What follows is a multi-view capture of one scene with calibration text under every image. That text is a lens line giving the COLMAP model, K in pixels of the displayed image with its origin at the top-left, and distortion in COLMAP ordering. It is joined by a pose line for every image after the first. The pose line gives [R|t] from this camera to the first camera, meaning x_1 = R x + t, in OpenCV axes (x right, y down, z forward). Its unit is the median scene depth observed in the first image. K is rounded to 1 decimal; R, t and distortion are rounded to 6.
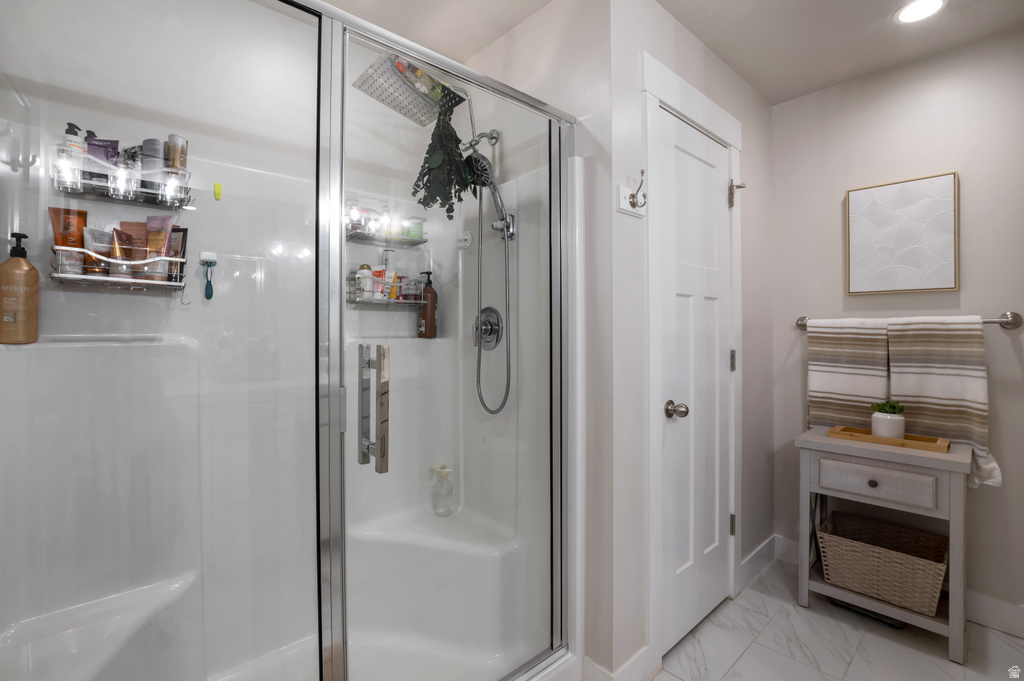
lens RADIAL K [[463.3, 0, 523.1], [0, 463.3, 323.7], [0, 0, 1]] dist [-0.037510, 0.004601]
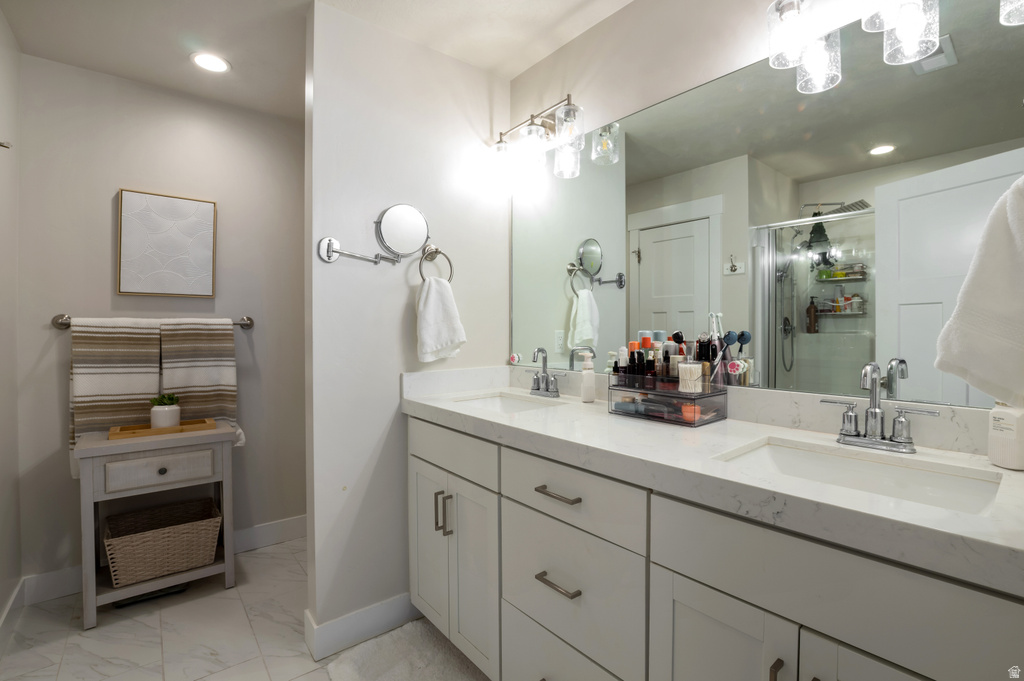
lens RADIAL K [[463.3, 0, 508.8], [0, 463.3, 335.1], [0, 0, 1]] dist [-0.037510, 0.004601]
pose [[0.065038, -0.008864, 0.997843, -0.239115], [-0.016072, 0.999822, 0.009929, 0.002823], [-0.997753, -0.016683, 0.064883, 0.100364]]
